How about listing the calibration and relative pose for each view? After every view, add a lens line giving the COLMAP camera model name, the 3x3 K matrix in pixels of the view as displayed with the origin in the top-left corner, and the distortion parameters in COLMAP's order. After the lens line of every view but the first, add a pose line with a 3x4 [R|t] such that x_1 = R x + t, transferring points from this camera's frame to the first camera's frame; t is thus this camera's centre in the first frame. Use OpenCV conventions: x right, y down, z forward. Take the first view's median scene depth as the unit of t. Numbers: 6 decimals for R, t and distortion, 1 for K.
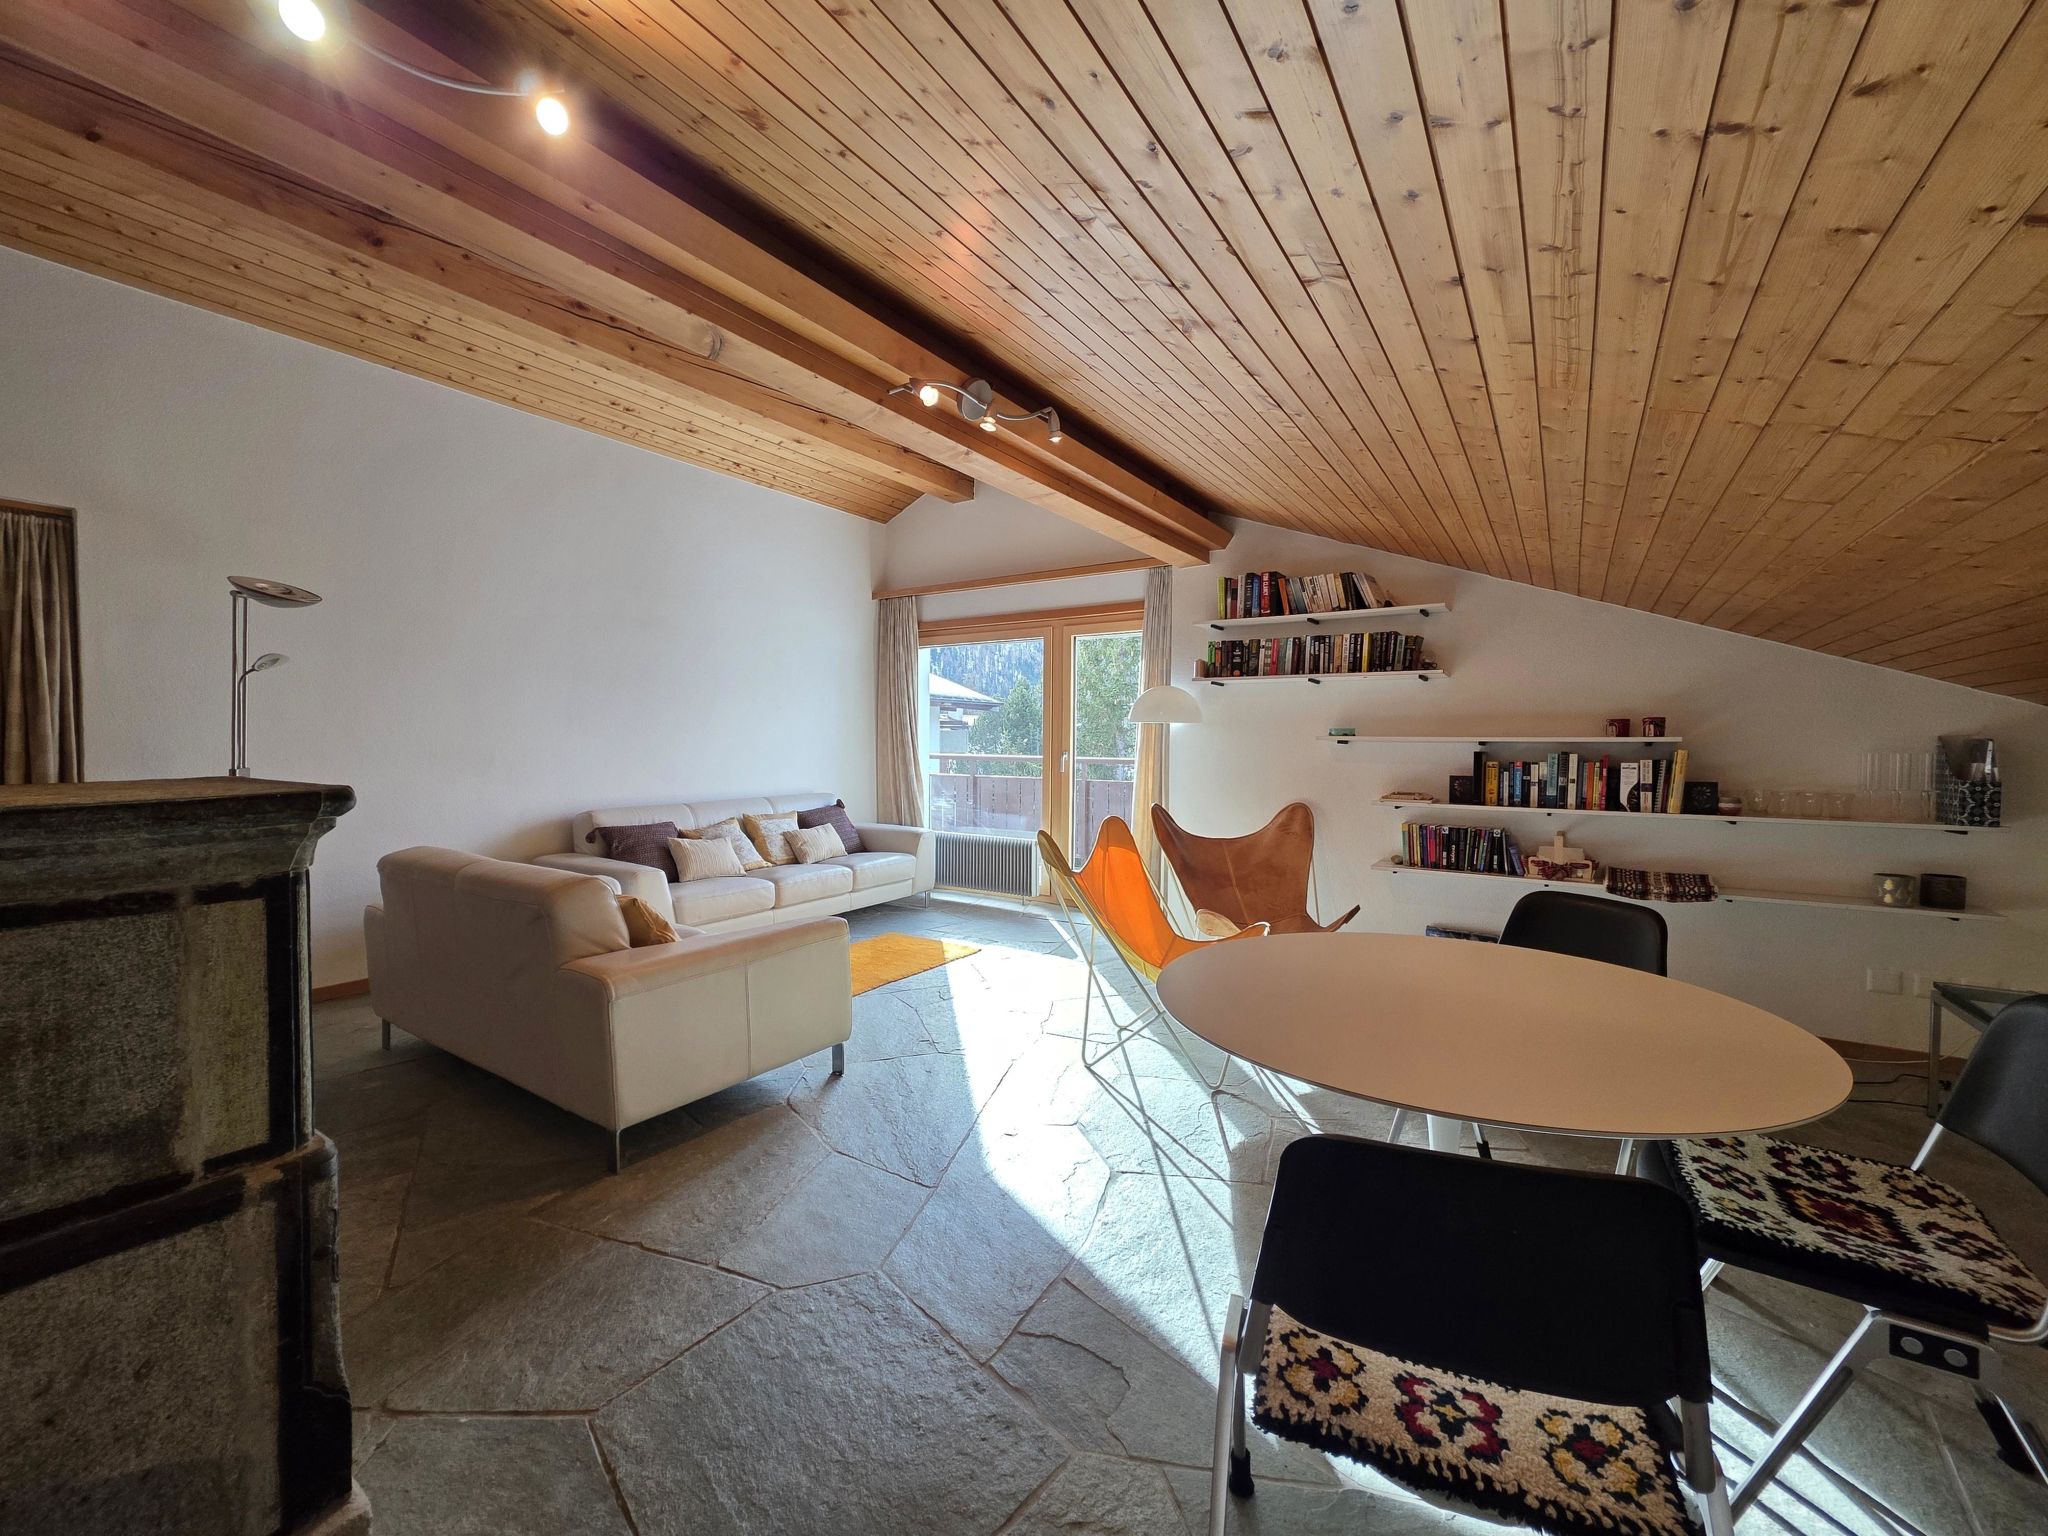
lens RADIAL K [[818.7, 0, 1023.4], [0, 818.7, 760.2], [0, 0, 1]] dist [0.000752, 0.000024]
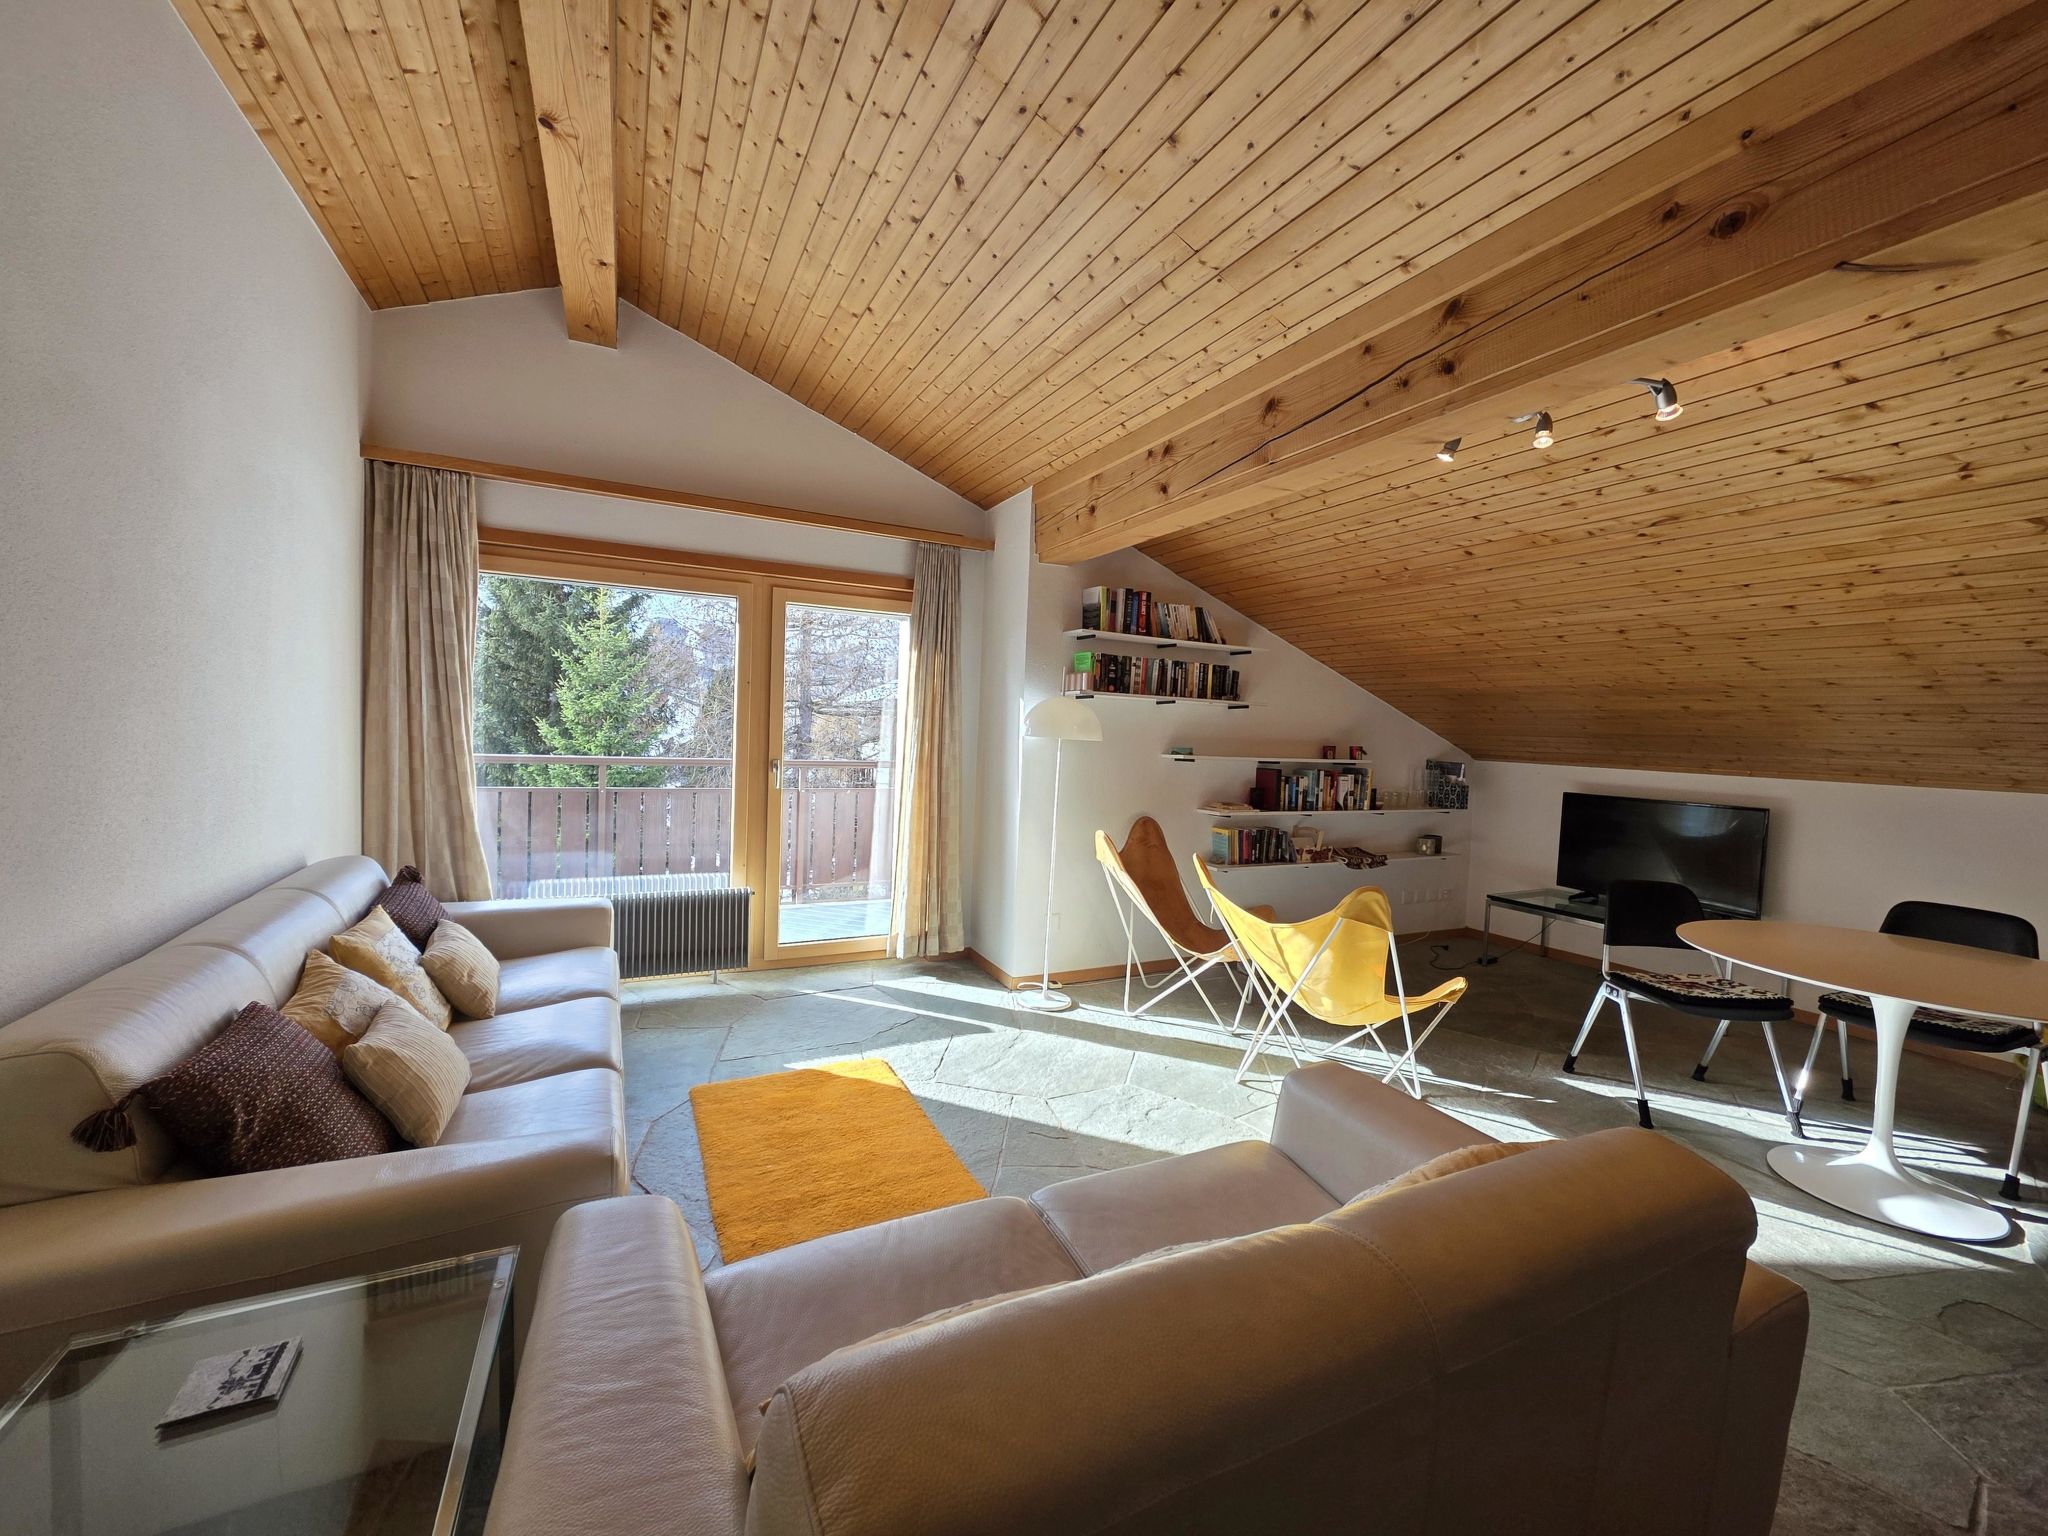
lens RADIAL K [[818.7, 0, 1023.4], [0, 818.7, 760.2], [0, 0, 1]] dist [0.000752, 0.000024]
pose [[0.499735, -0.020623, 0.865933, -0.687953], [-0.015025, 0.999360, 0.032472, -0.055533], [-0.866048, -0.029238, 0.499105, 0.651462]]
